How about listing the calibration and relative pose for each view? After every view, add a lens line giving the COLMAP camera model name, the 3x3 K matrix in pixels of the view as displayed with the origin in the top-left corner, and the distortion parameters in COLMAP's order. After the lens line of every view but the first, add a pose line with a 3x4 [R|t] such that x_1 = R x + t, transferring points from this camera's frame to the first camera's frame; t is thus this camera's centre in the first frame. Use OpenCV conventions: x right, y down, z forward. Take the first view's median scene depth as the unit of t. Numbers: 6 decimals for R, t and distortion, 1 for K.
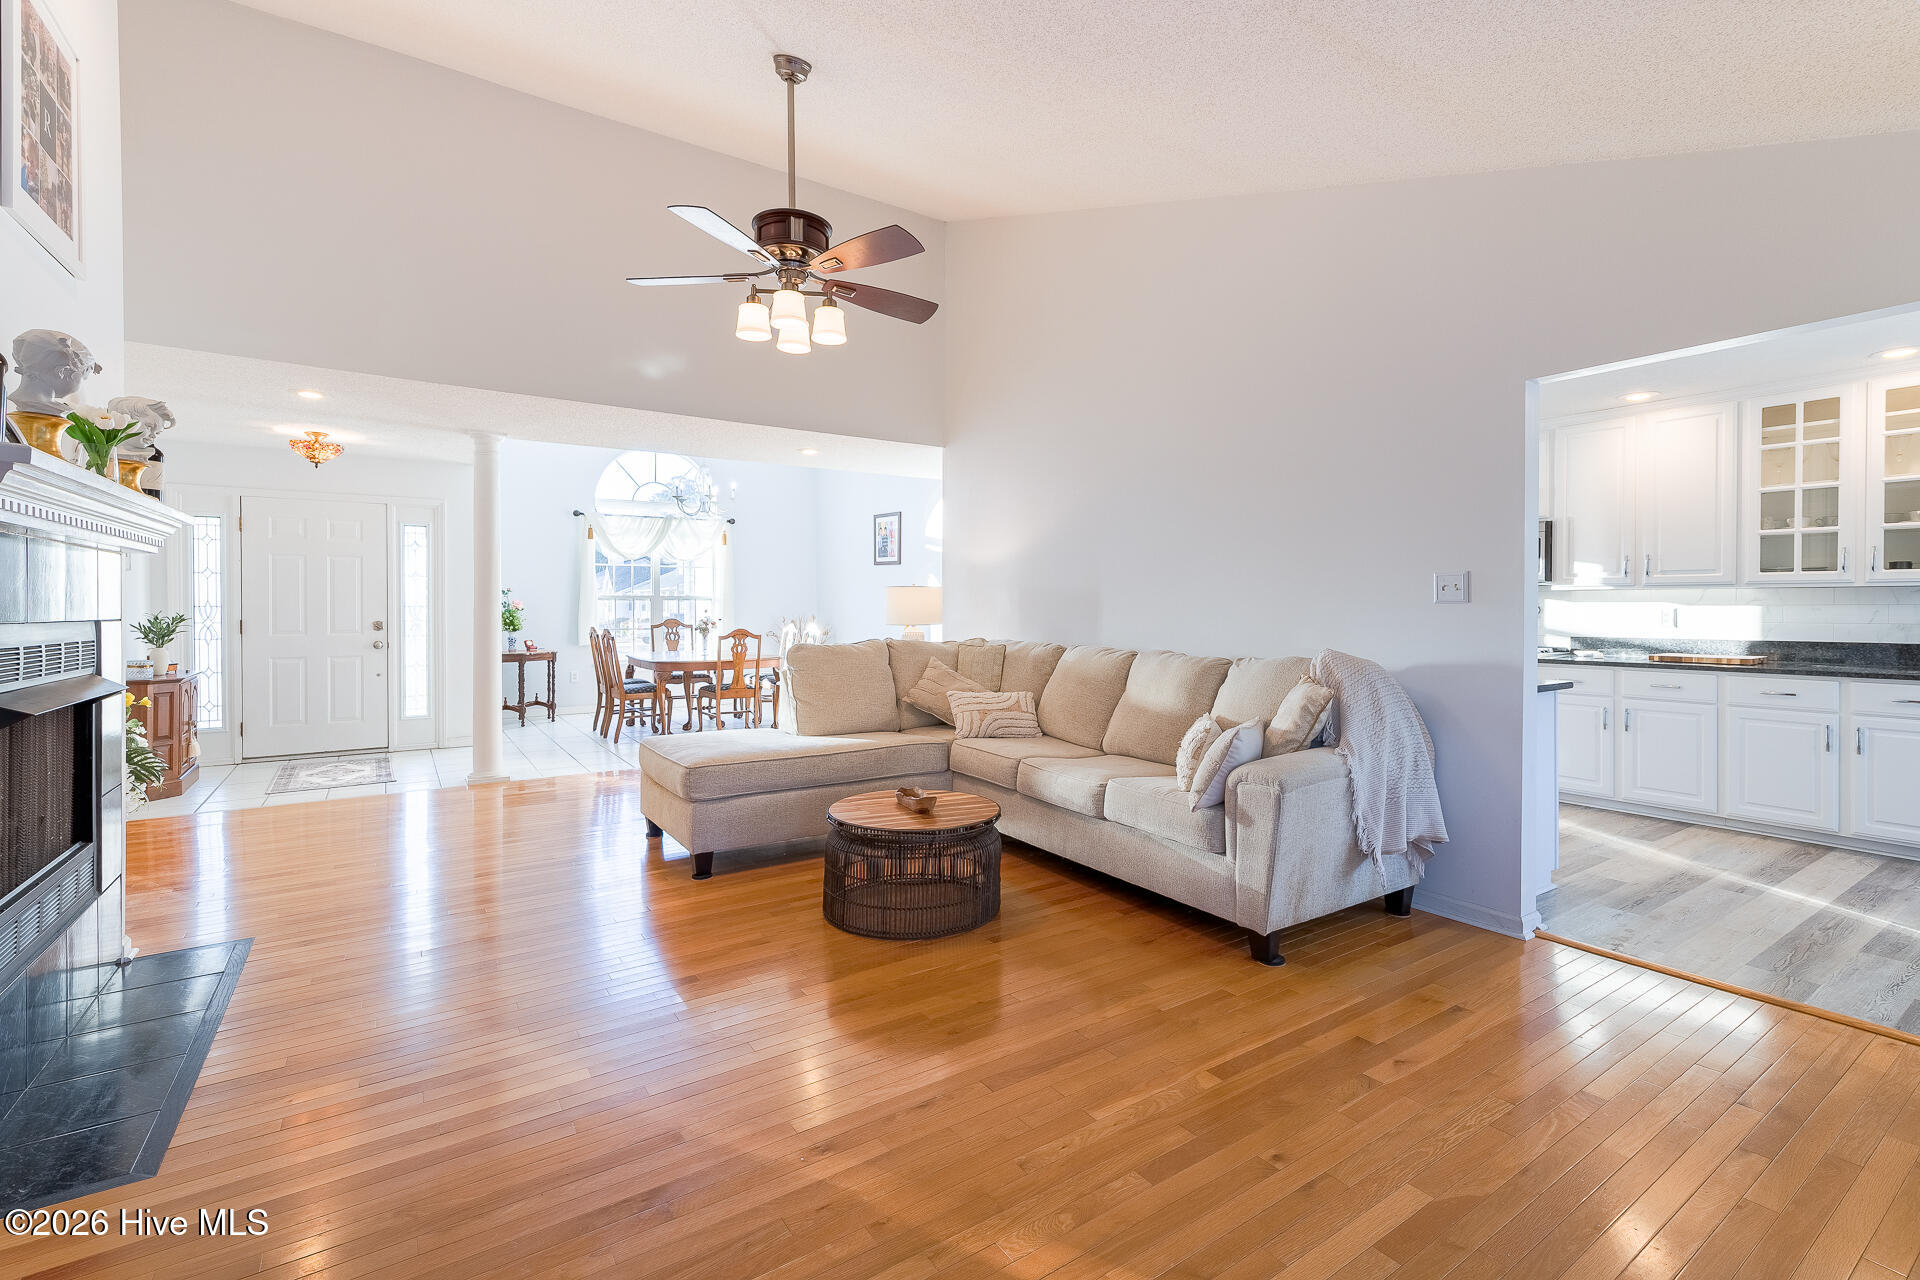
lens RADIAL K [[825.3, 0, 955.3], [0, 825.3, 603.9], [0, 0, 1]] dist [0.000555, 0.001410]
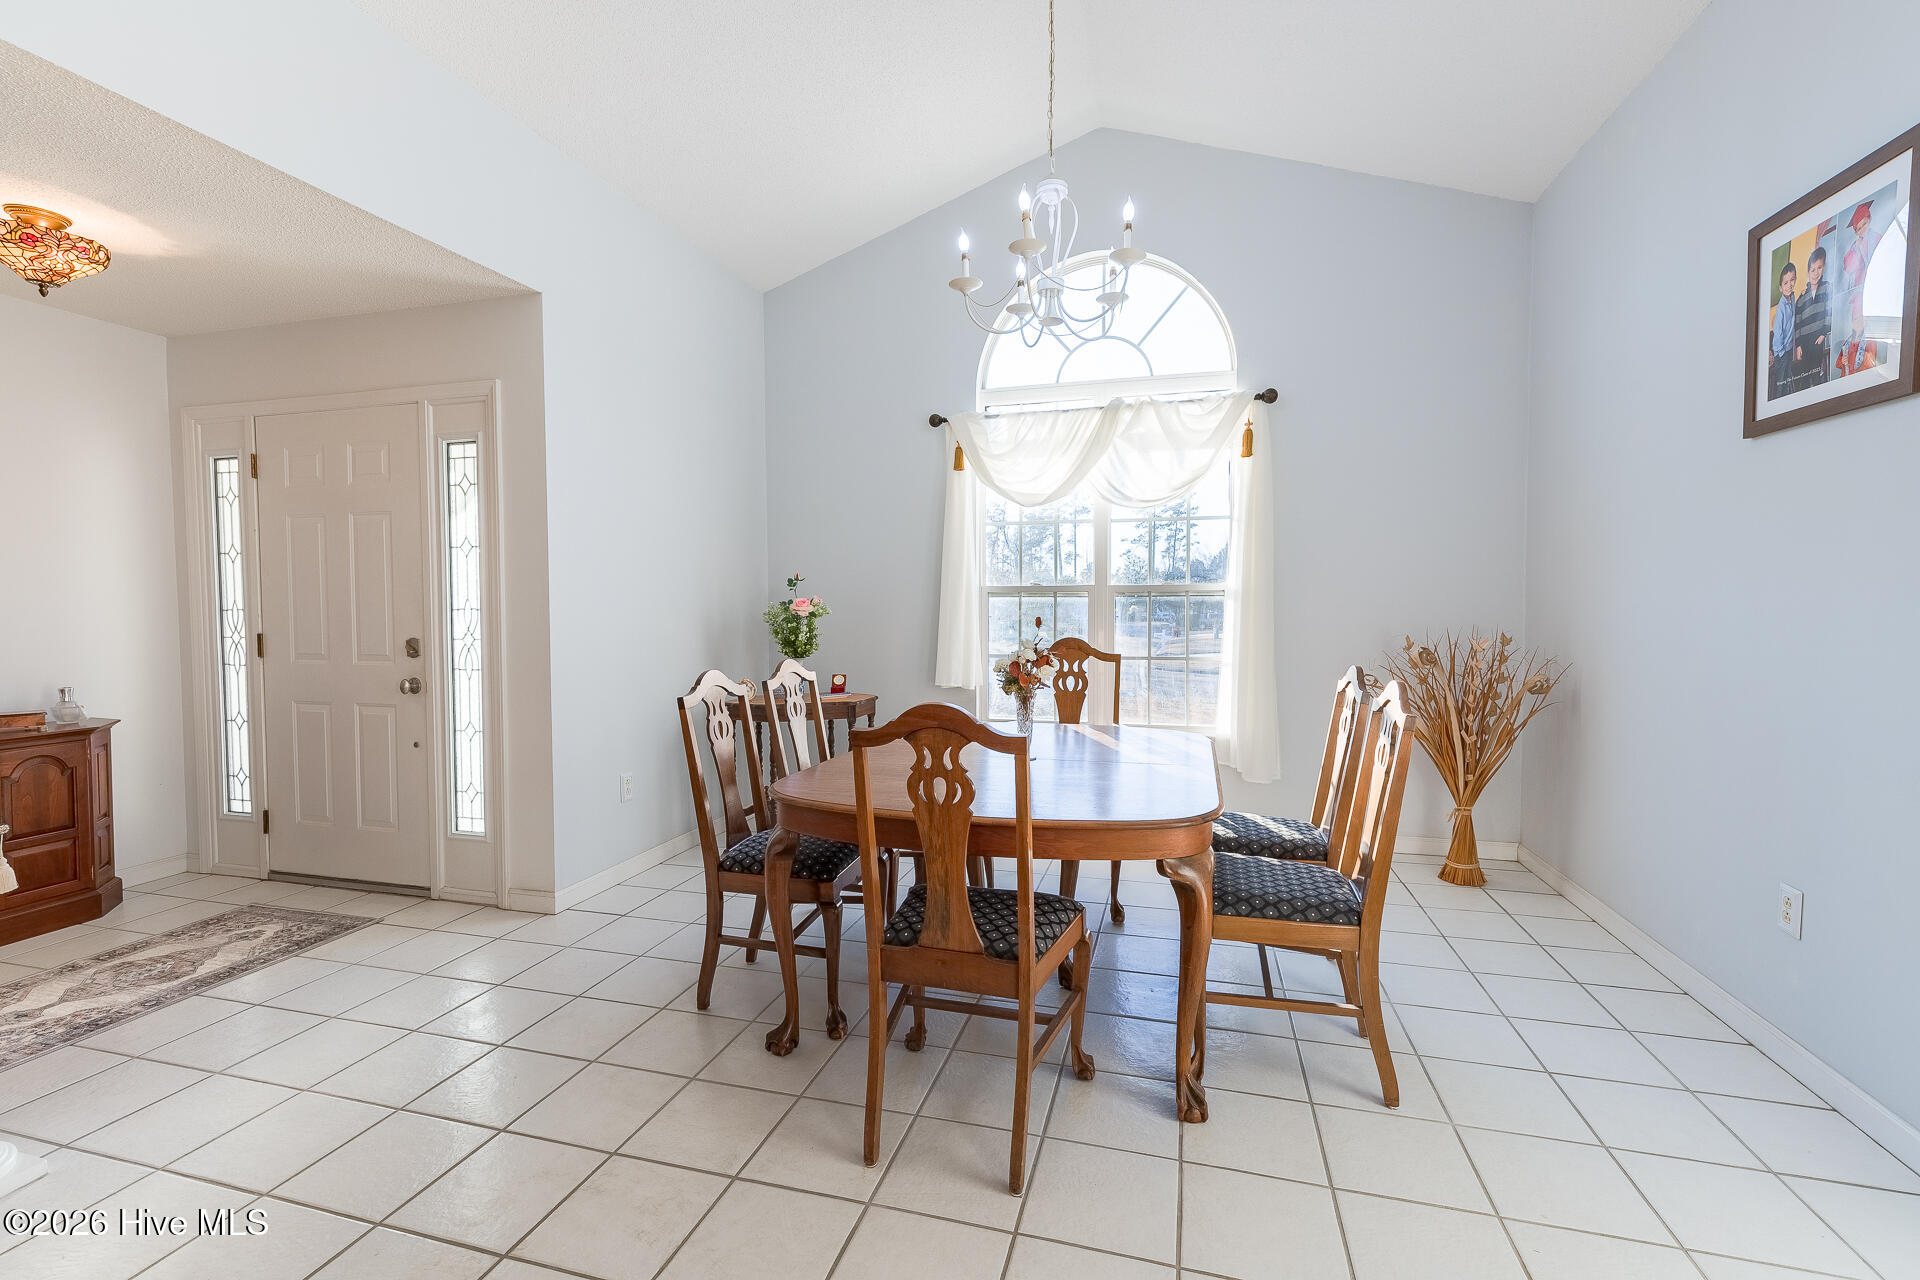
lens RADIAL K [[825.3, 0, 978.3], [0, 825.3, 629.6], [0, 0, 1]] dist [0.000555, 0.001410]
pose [[0.659850, 0.015836, -0.751230, -0.102468], [0.004661, 0.999672, 0.025167, 0.004847], [0.751383, -0.020108, 0.659560, 1.079934]]
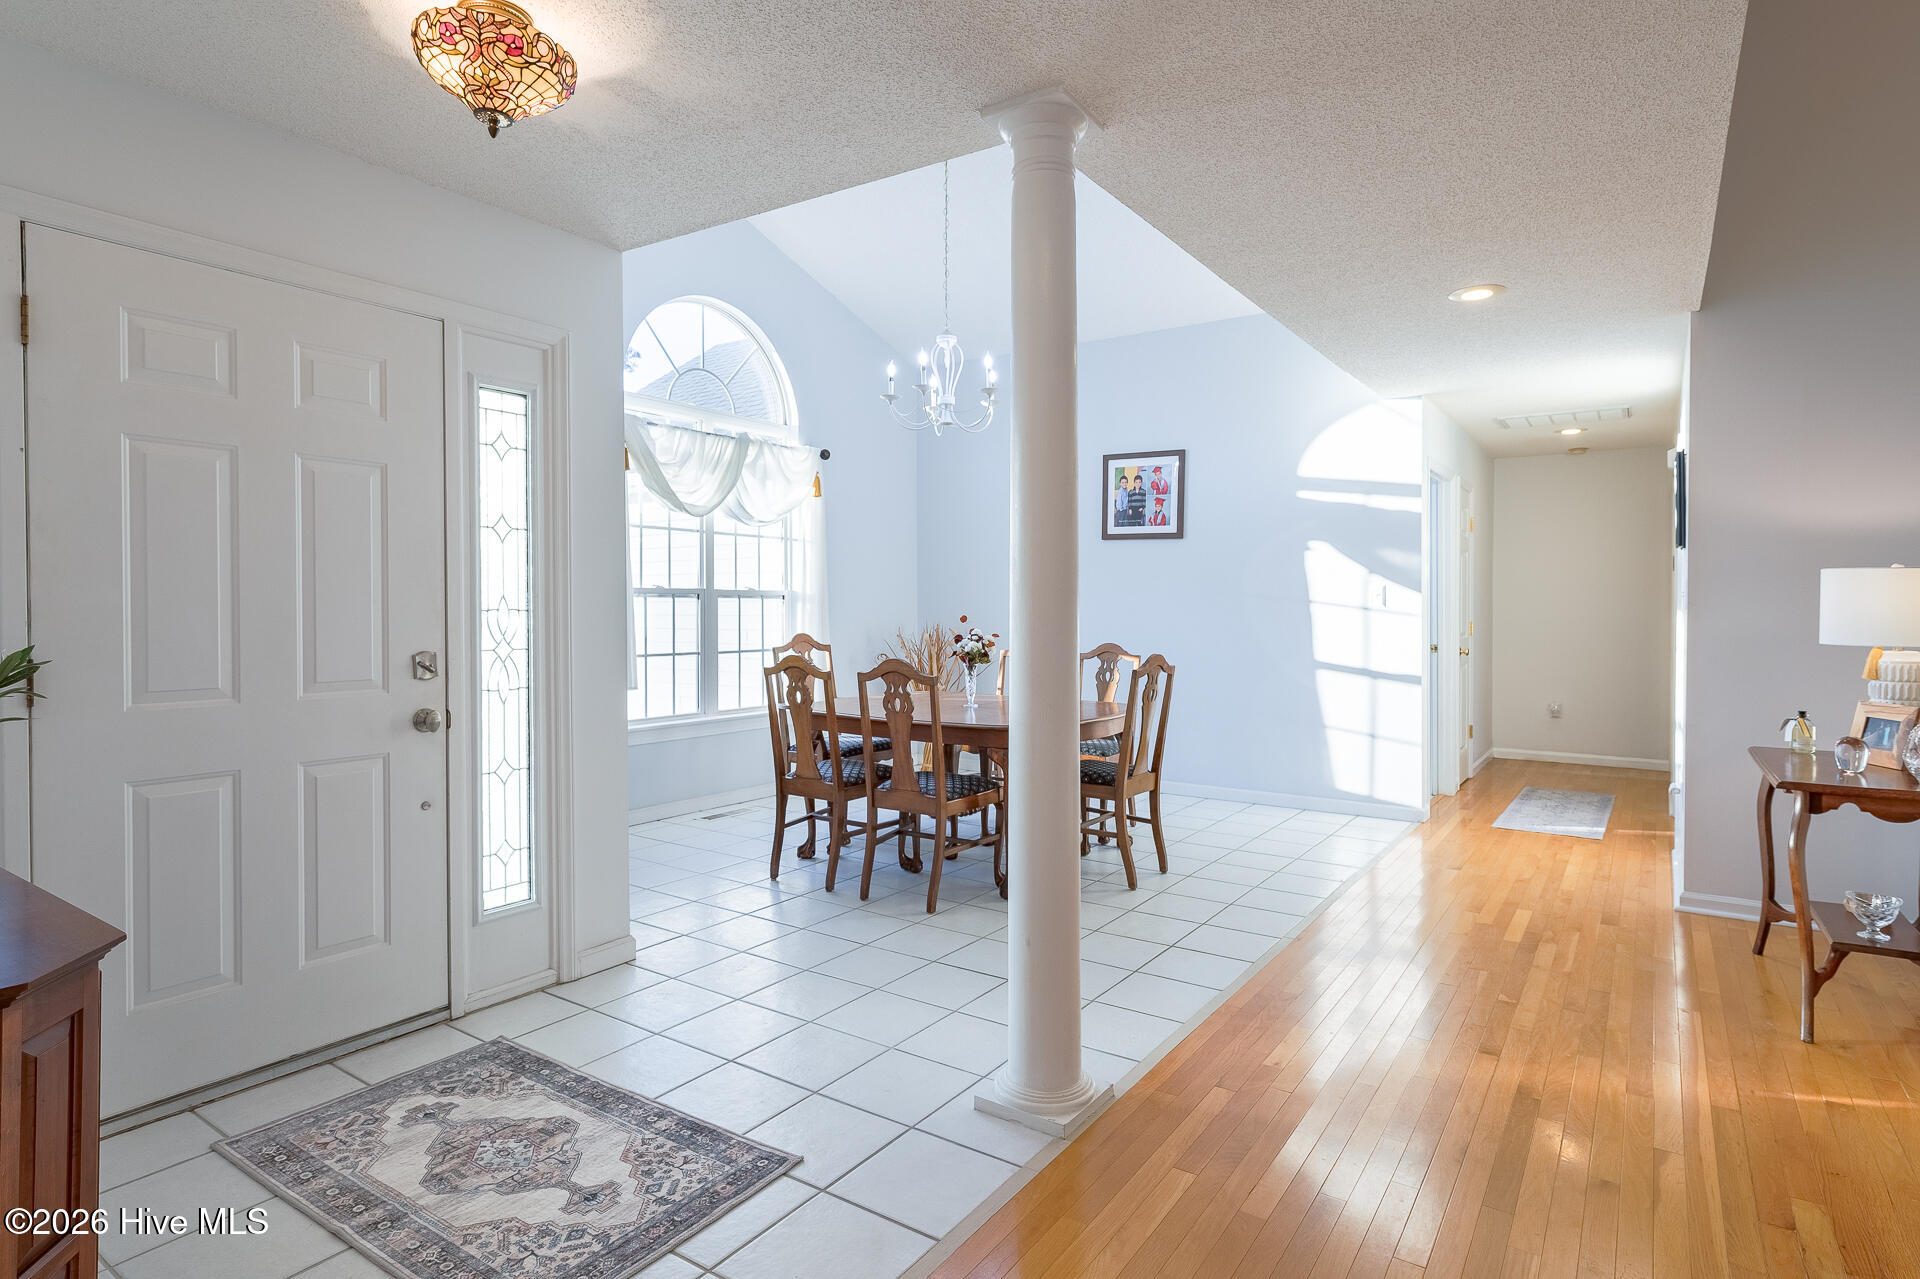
lens RADIAL K [[972.3, 0, 930.2], [0, 972.3, 613.5], [0, 0, 1]] dist [0.005367, 0.001618]
pose [[0.938816, -0.002340, 0.344410, -0.744200], [-0.000647, 0.999963, 0.008558, 0.000453], [-0.344417, -0.008257, 0.938780, 0.624570]]
